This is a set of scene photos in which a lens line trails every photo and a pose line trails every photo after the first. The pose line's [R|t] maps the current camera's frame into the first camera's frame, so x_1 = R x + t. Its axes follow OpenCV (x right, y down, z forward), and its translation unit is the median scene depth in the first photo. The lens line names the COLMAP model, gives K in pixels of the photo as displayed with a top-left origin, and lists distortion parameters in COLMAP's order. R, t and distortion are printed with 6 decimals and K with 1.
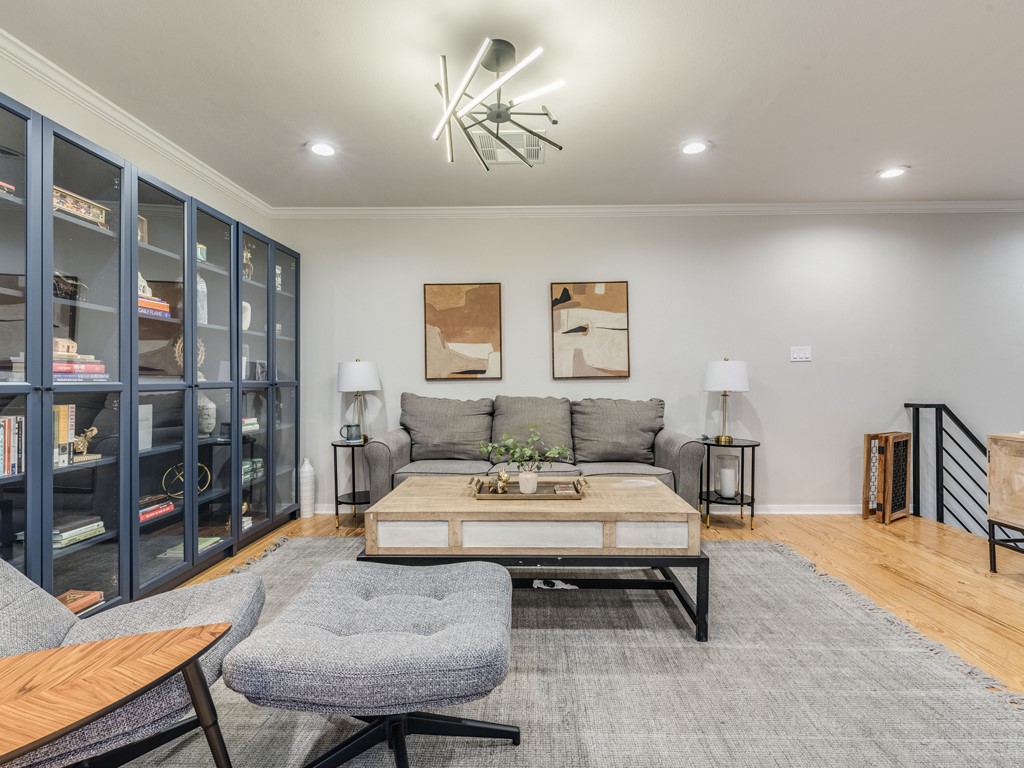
lens RADIAL K [[512.3, 0, 518.5], [0, 512.3, 390.8], [0, 0, 1]] dist [-0.000550, -0.000510]
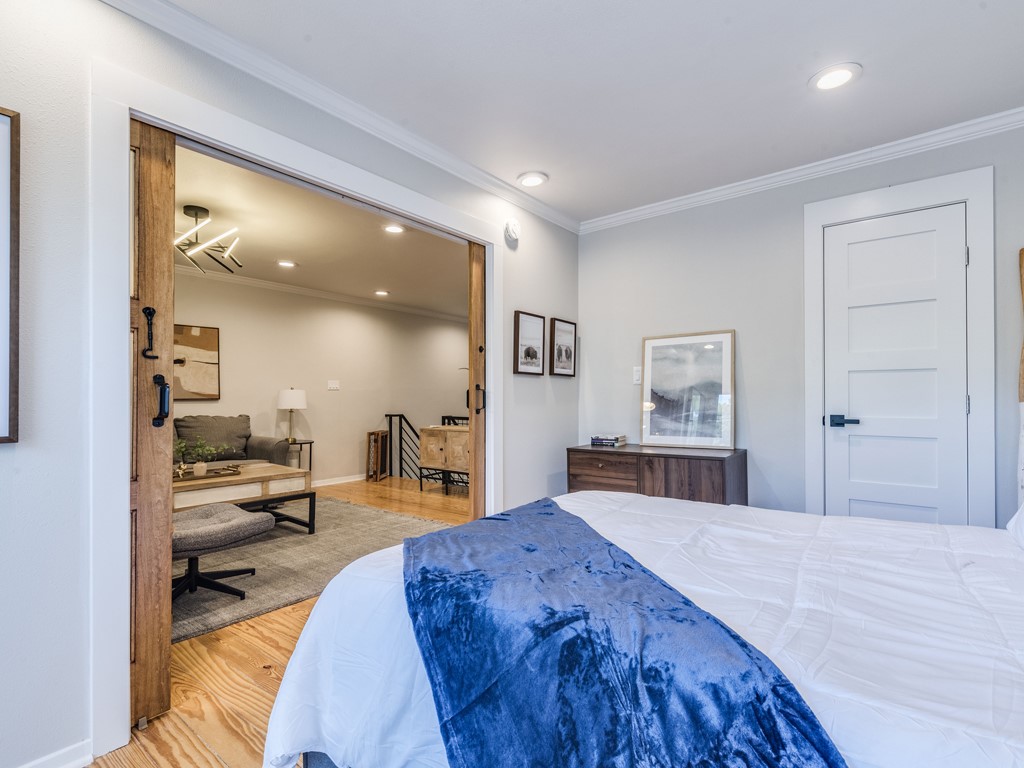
lens RADIAL K [[512.3, 0, 512.4], [0, 512.3, 394.5], [0, 0, 1]] dist [-0.000550, -0.000510]
pose [[0.611396, 0.009240, 0.791271, -0.415885], [0.005975, 0.999849, -0.016293, -0.013759], [-0.791302, 0.014690, 0.611249, -0.475160]]
